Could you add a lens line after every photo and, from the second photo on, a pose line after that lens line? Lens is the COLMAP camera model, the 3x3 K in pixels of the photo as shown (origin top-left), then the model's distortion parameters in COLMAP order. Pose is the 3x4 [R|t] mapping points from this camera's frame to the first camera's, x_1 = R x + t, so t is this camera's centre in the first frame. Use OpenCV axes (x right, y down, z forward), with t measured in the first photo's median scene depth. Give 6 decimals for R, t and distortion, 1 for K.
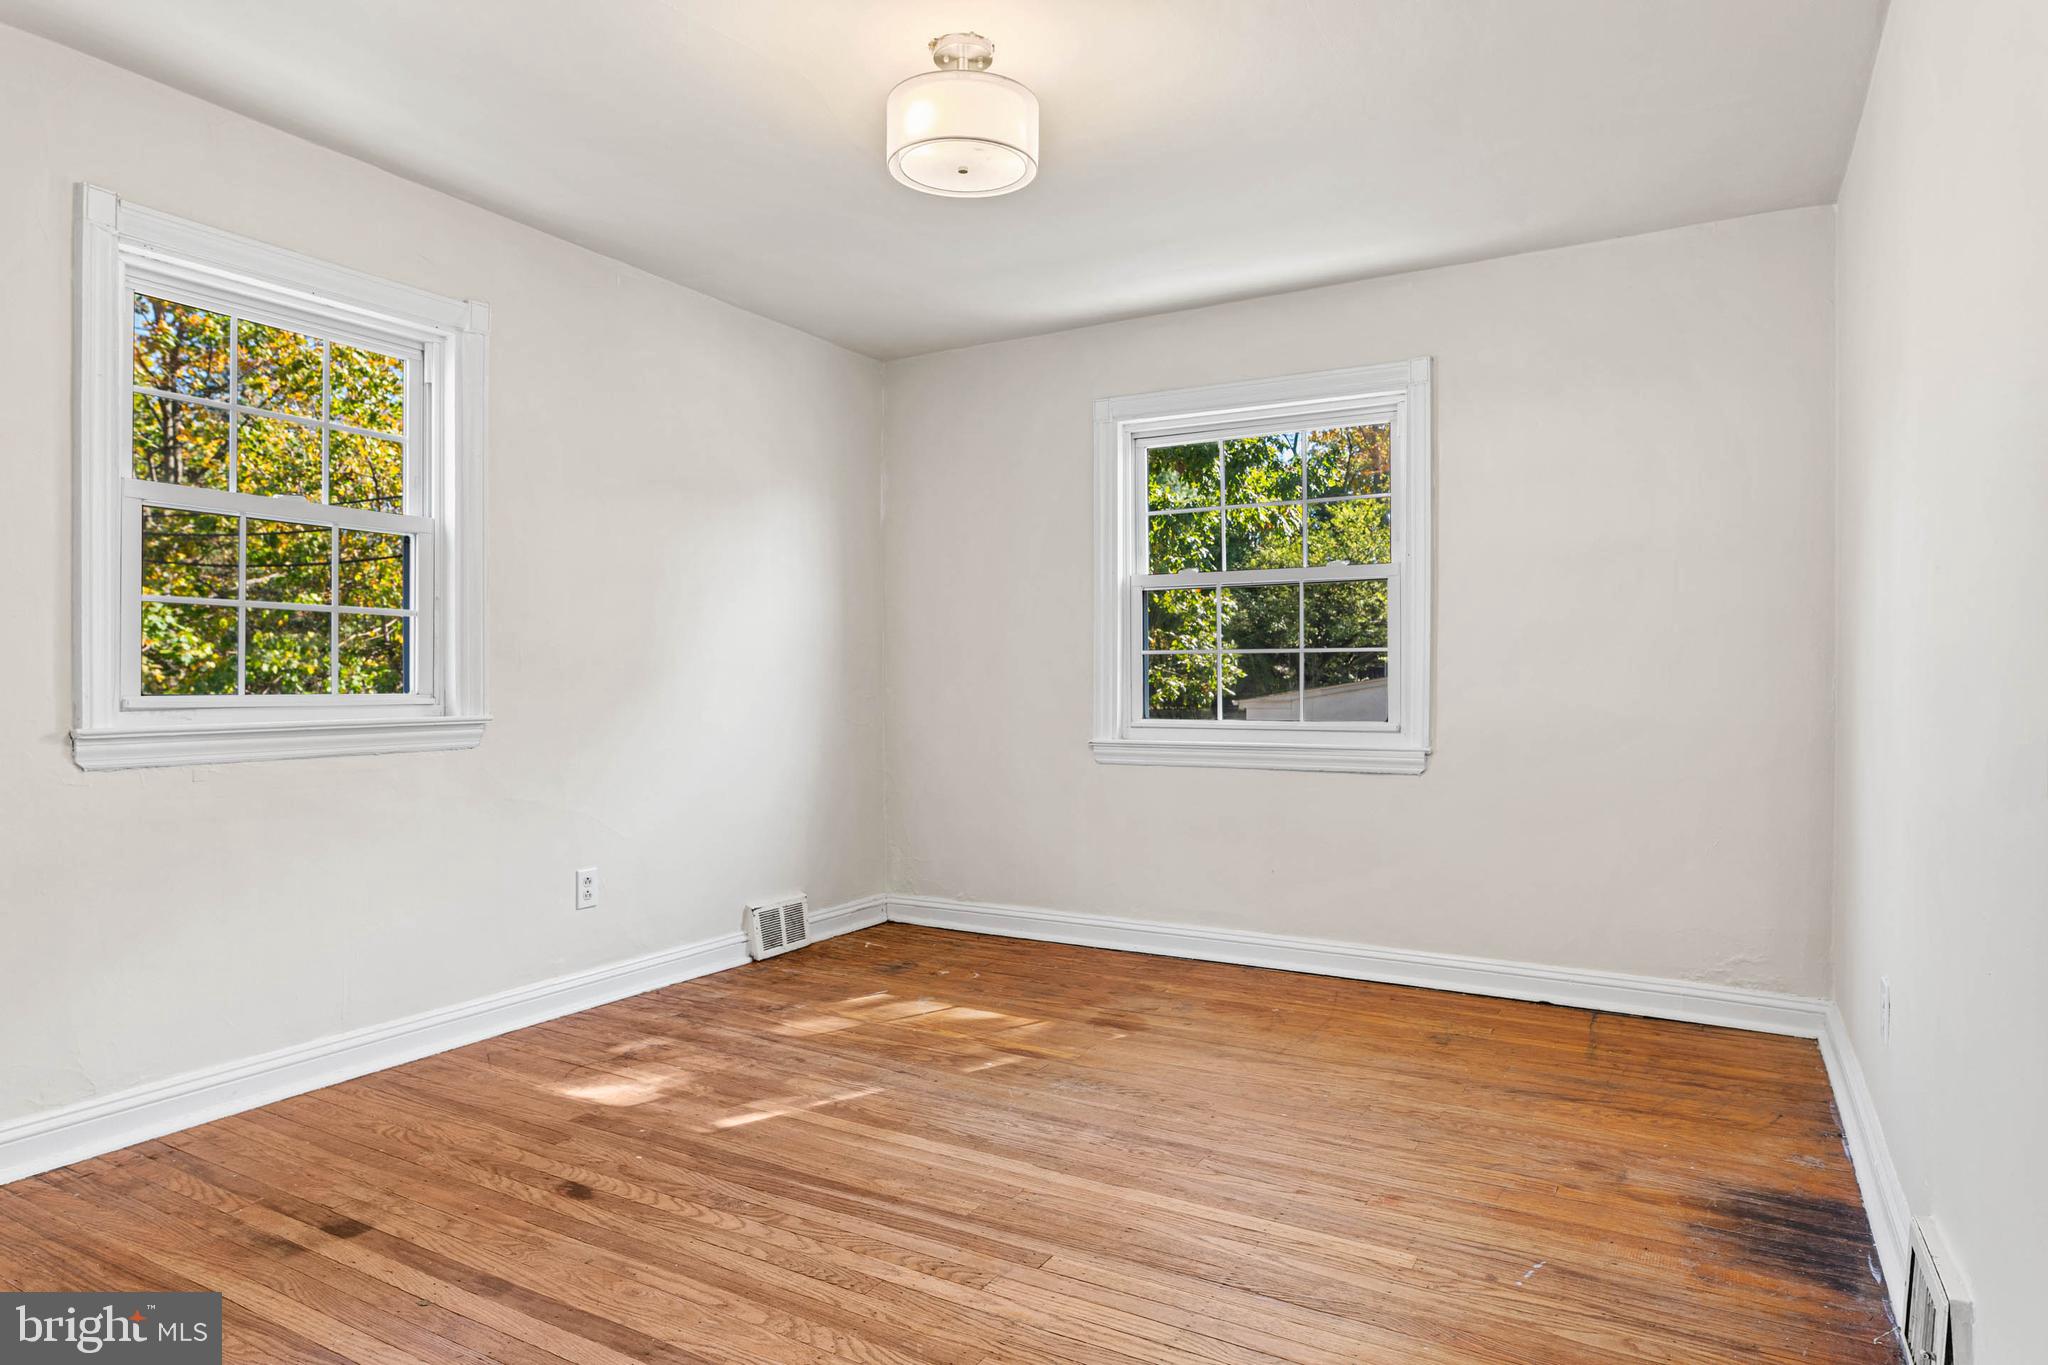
lens RADIAL K [[1179.2, 0, 1024.8], [0, 1179.2, 702.4], [0, 0, 1]] dist [-0.000734, -0.000320]
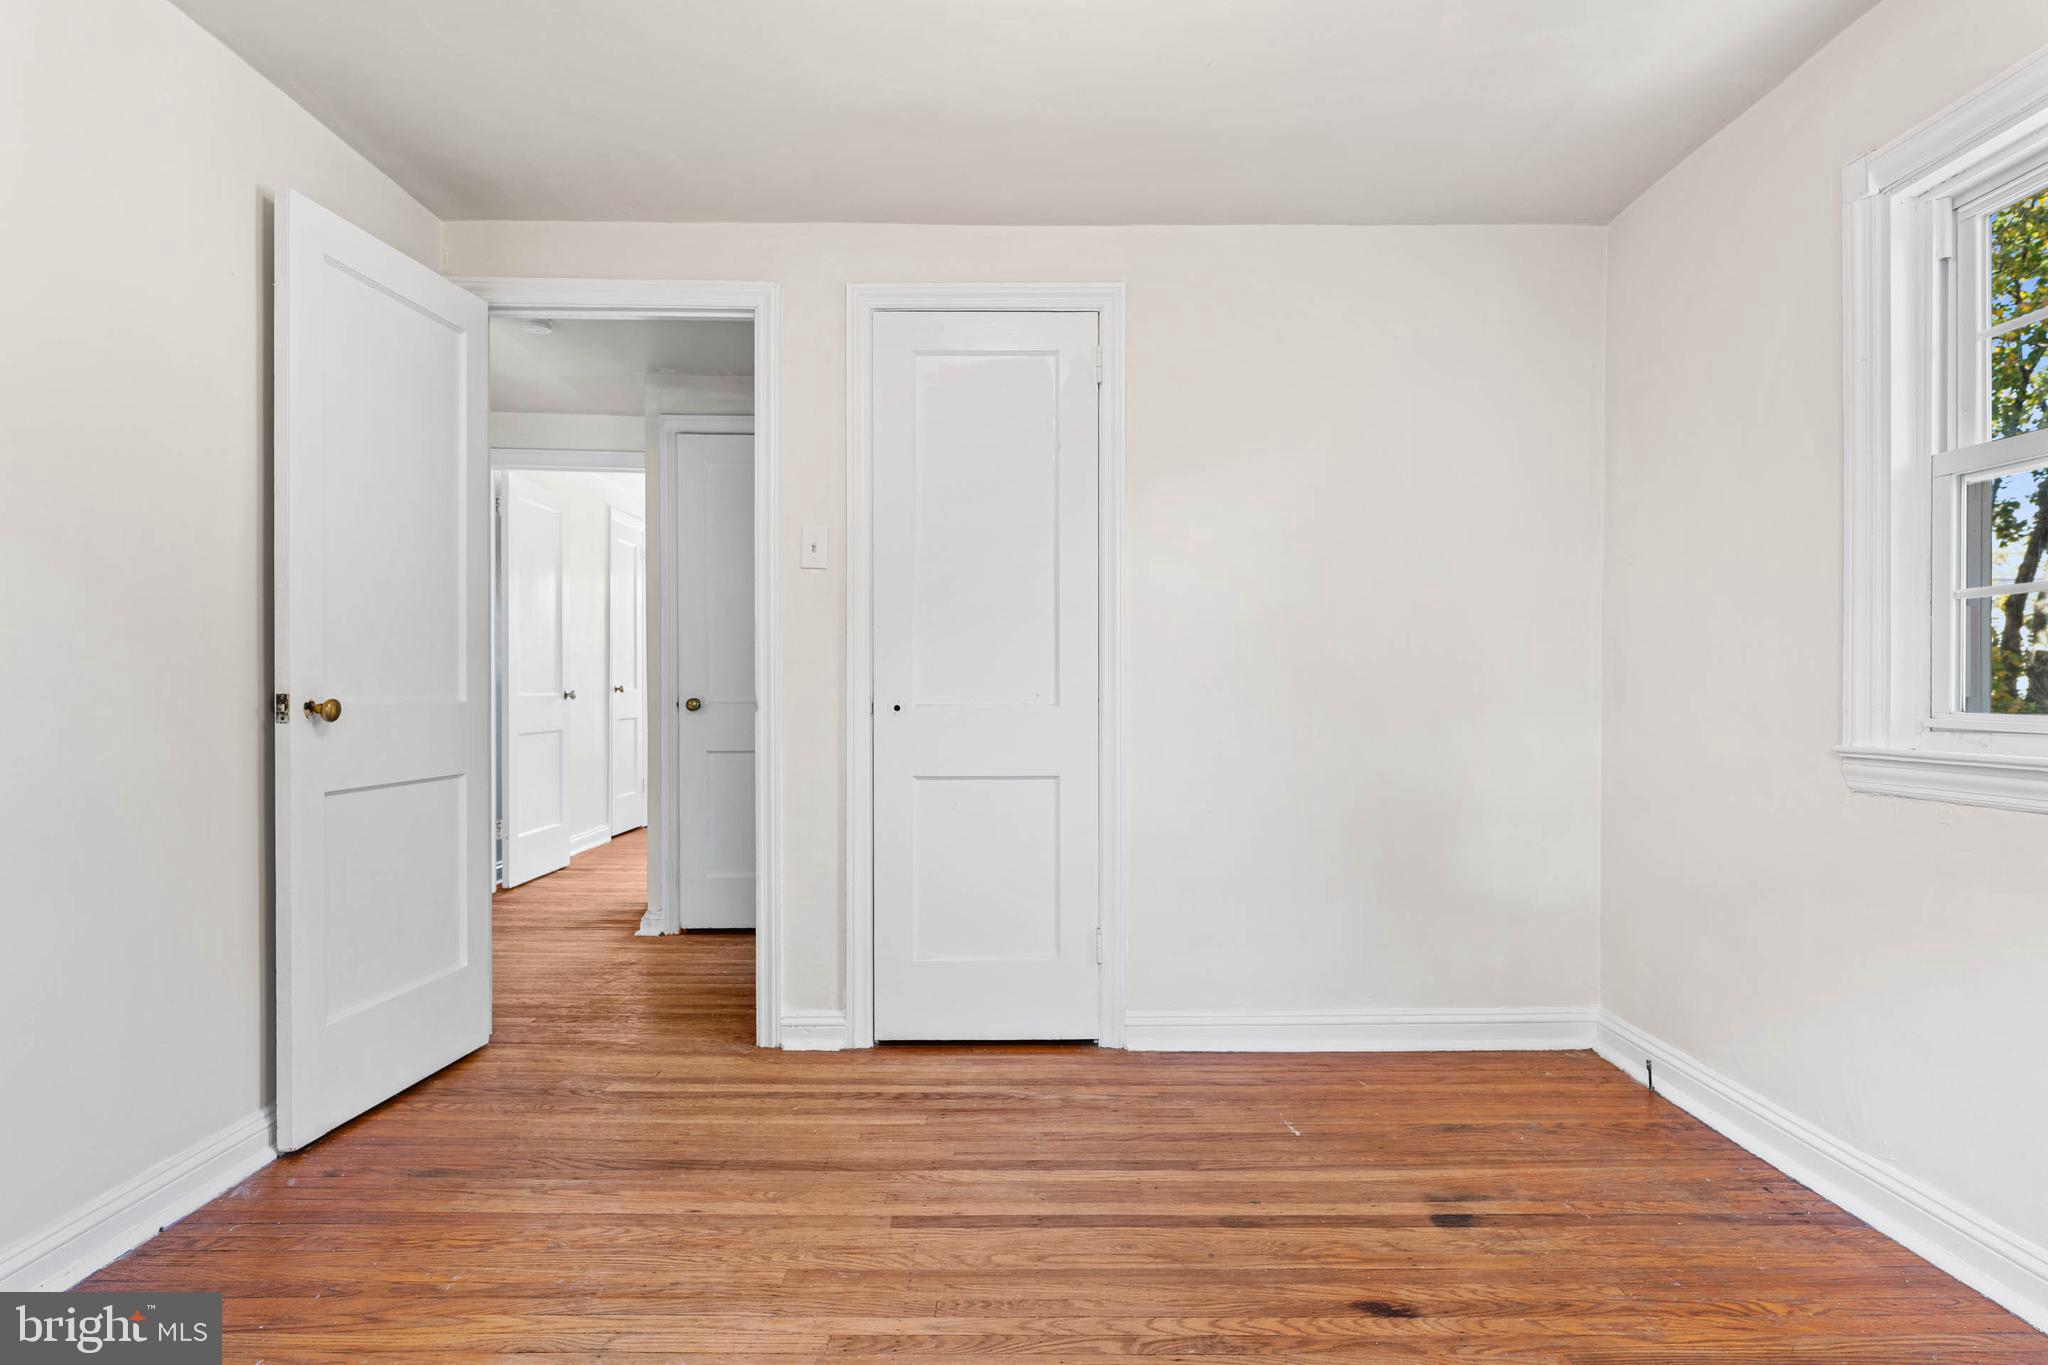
lens RADIAL K [[1179.2, 0, 1024.8], [0, 1179.2, 702.4], [0, 0, 1]] dist [-0.000734, -0.000320]
pose [[-0.861732, 0.003114, -0.507355, 0.271104], [-0.013391, 0.999493, 0.028879, -0.034296], [0.507188, 0.031680, -0.861253, 1.658209]]
